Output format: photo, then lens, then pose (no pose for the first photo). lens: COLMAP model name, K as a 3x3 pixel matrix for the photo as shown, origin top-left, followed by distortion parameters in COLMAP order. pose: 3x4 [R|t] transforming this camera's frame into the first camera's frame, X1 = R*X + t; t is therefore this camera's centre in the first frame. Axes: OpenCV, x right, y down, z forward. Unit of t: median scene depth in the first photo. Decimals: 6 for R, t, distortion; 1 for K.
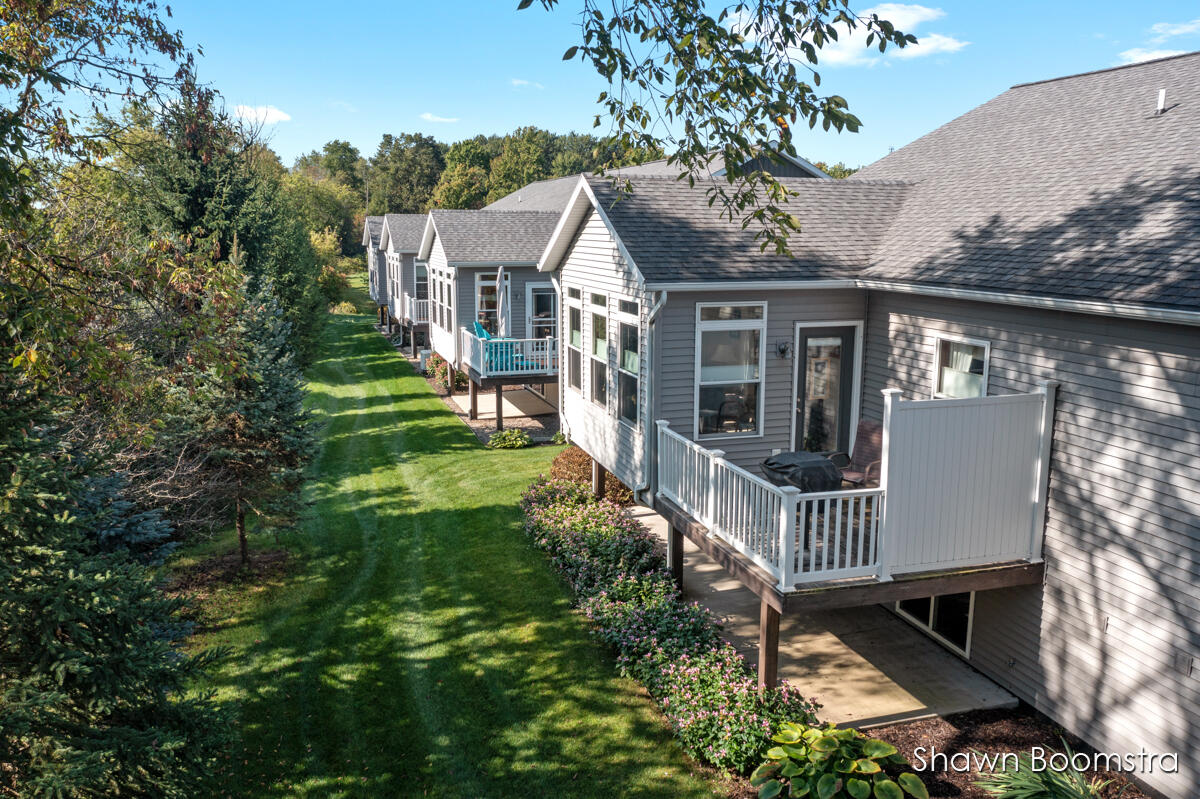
lens RADIAL K [[951.6, 0, 588.1], [0, 951.6, 401.5], [0, 0, 1]] dist [-0.022893, 0.004156]
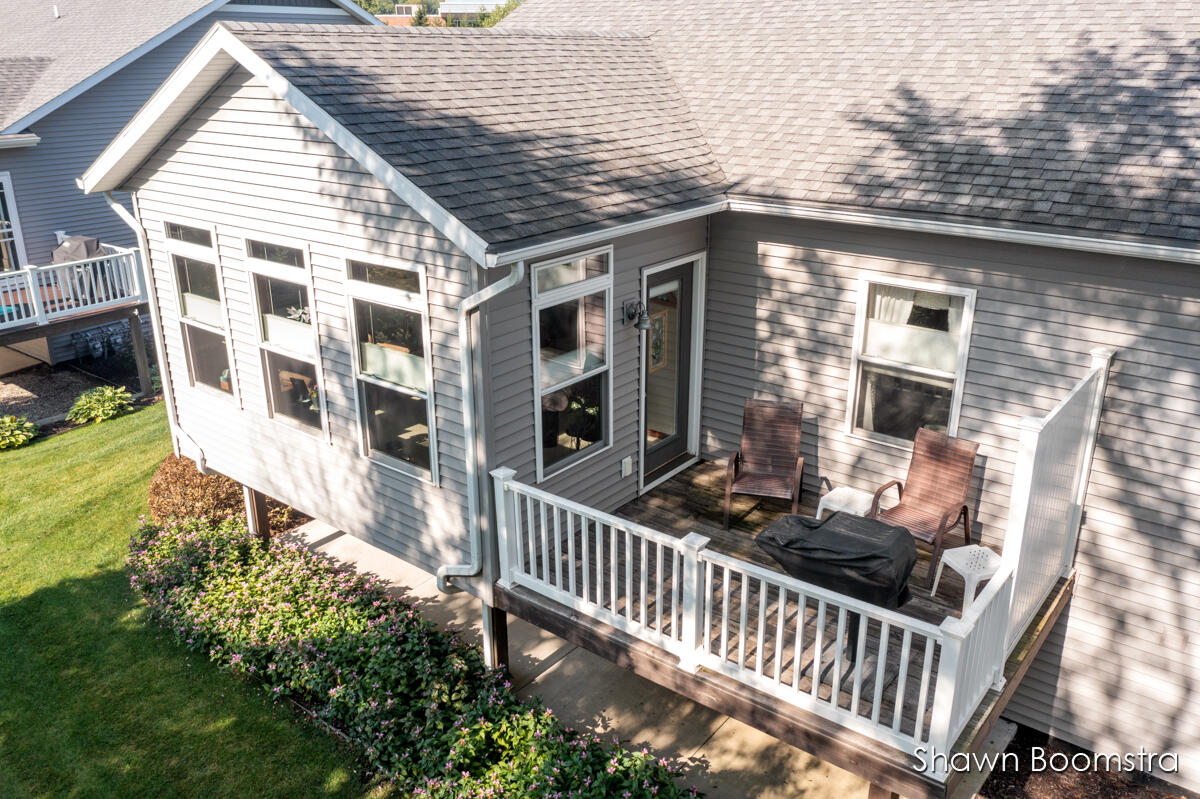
lens RADIAL K [[951.6, 0, 588.1], [0, 951.6, 401.5], [0, 0, 1]] dist [-0.022893, 0.004156]
pose [[0.819809, -0.200697, 0.536315, -0.180218], [0.107383, 0.973837, 0.200278, -0.129689], [-0.562478, -0.106598, 0.819912, 0.474024]]
